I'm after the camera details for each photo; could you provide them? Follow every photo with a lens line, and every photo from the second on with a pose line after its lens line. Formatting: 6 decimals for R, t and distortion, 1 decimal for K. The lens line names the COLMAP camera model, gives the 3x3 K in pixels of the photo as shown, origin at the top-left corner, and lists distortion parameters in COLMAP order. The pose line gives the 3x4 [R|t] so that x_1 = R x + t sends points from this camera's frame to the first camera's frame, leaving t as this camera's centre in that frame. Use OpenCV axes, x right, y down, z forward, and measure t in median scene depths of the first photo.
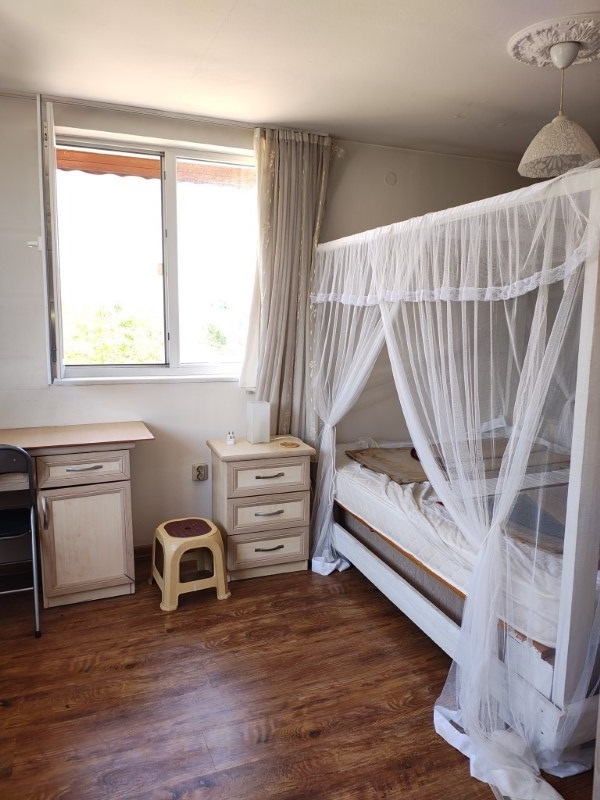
lens RADIAL K [[588.1, 0, 297.4], [0, 588.1, 401.3], [0, 0, 1]] dist [0.030103, -0.065673]
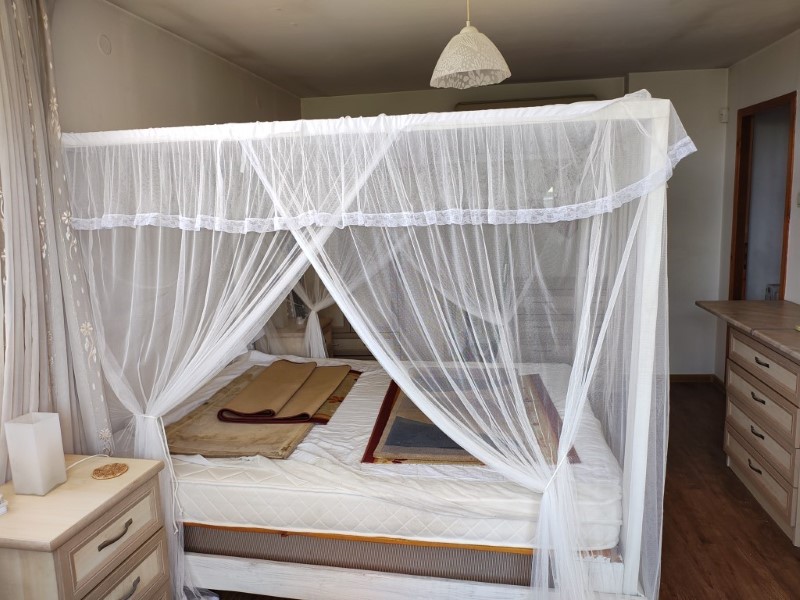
lens RADIAL K [[588.1, 0, 401.2], [0, 588.1, 298.1], [0, 0, 1]] dist [0.030103, -0.065673]
pose [[0.510410, -0.159964, 0.844922, -0.420714], [0.160605, 0.982990, 0.089084, -0.126796], [-0.844800, 0.090229, 0.527420, 0.522863]]
